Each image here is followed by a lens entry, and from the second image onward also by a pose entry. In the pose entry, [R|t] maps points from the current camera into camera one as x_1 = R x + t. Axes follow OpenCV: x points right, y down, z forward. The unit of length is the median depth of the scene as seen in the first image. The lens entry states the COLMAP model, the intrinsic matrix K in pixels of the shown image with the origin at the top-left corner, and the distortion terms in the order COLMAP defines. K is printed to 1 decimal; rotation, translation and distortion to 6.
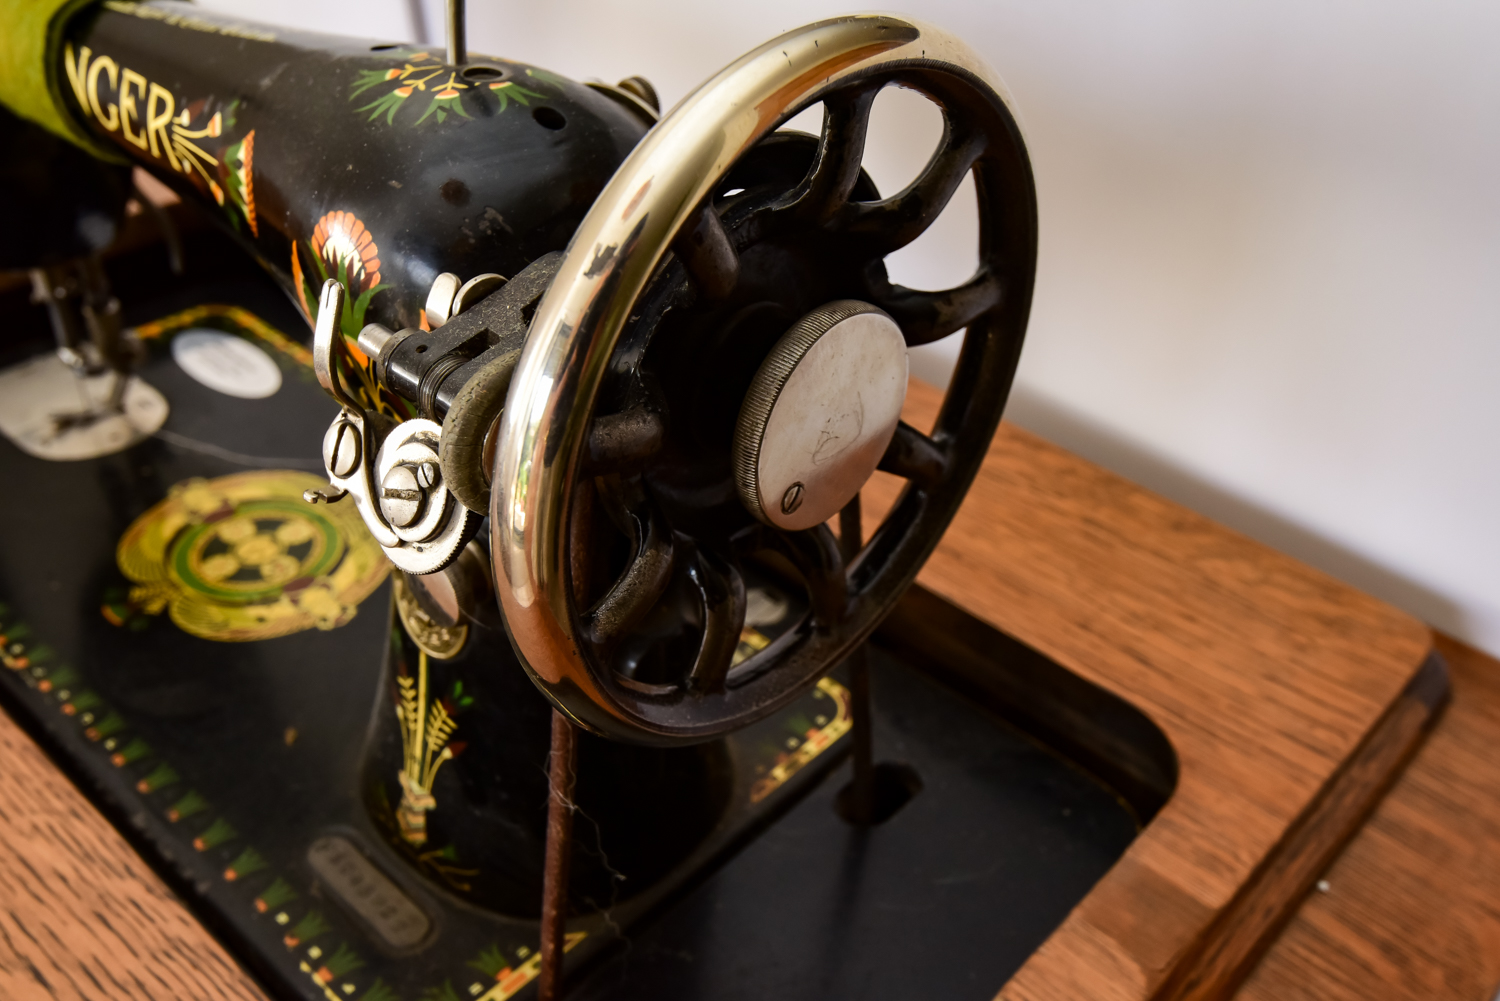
lens RADIAL K [[1405.8, 0, 759.1], [0, 1405.8, 495.9], [0, 0, 1]] dist [0.033384, 0.000000]
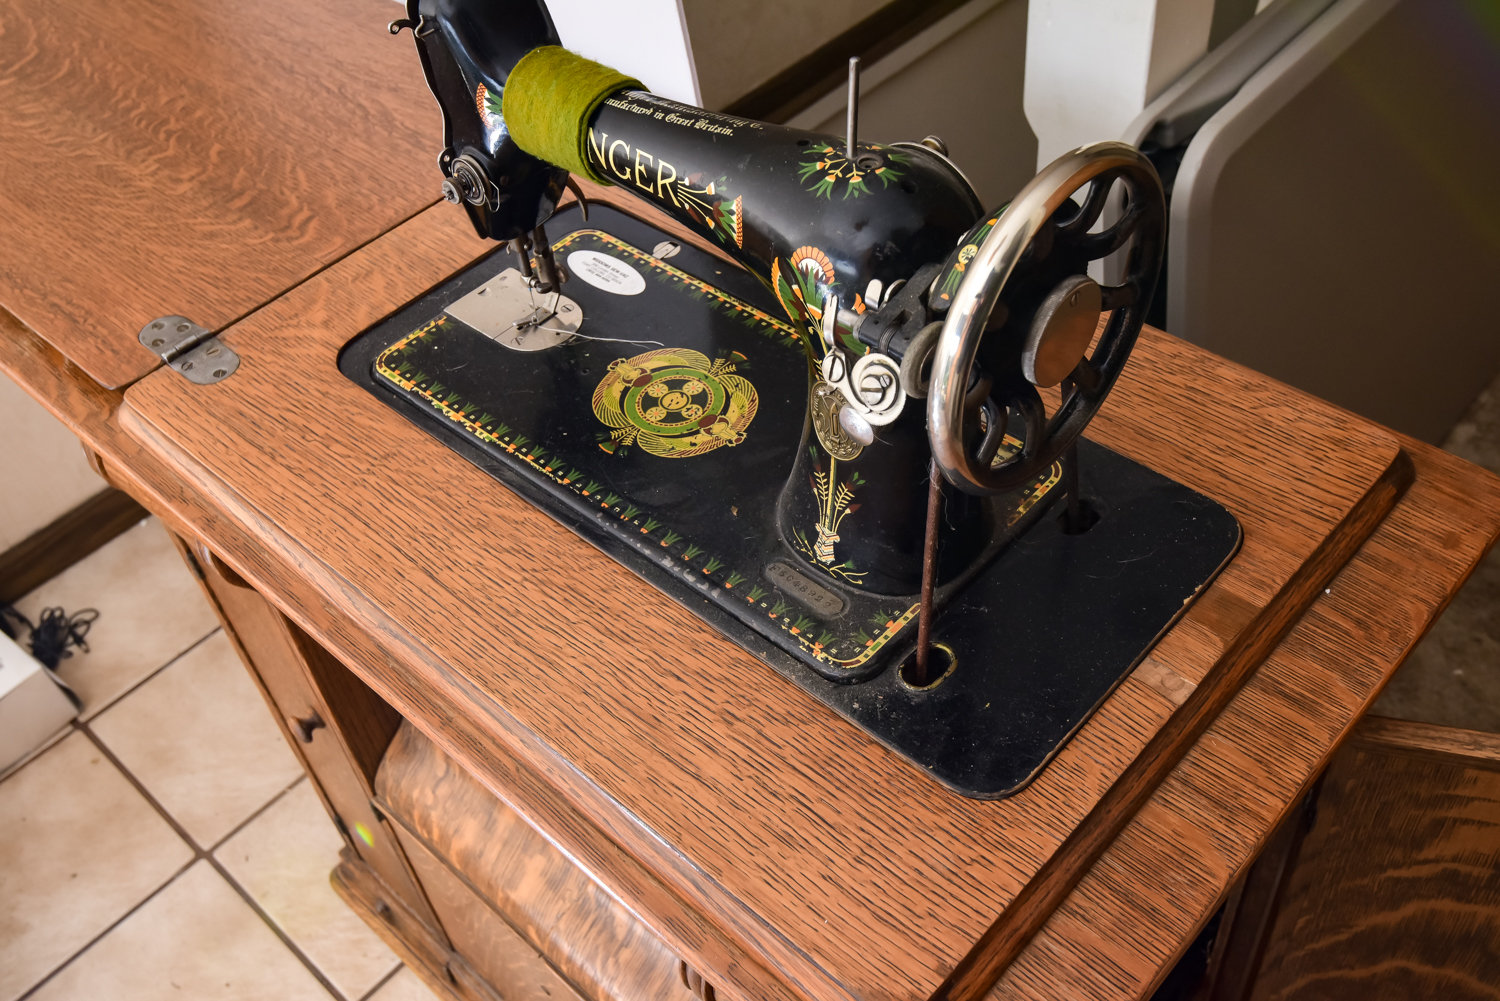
lens RADIAL K [[1405.8, 0, 753.0], [0, 1405.8, 494.1], [0, 0, 1]] dist [0.033384, 0.000000]
pose [[0.992313, -0.079257, -0.095045, -0.167410], [0.093490, 0.983305, 0.156110, -0.137014], [0.081086, -0.163795, 0.983156, -0.809336]]
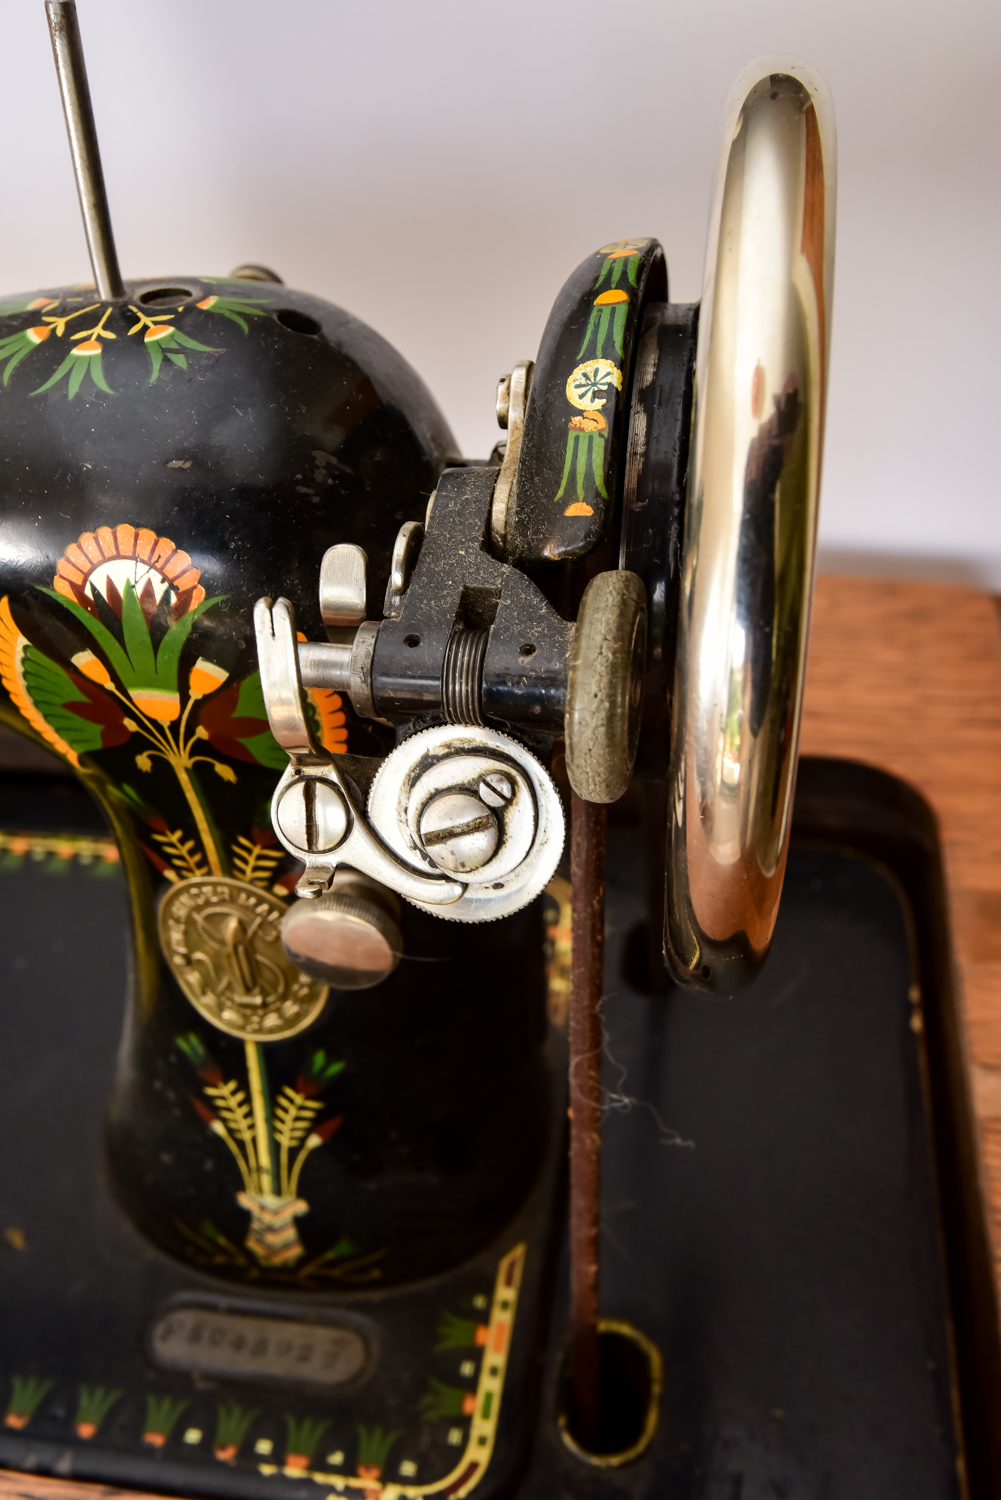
lens RADIAL K [[1405.8, 0, 501.0], [0, 1405.8, 743.3], [0, 0, 1]] dist [0.033384, 0.000000]
pose [[0.833188, -0.399264, 0.382603, -0.349439], [0.378042, 0.916207, 0.132848, -0.093705], [-0.403586, 0.033952, 0.914312, 0.206399]]
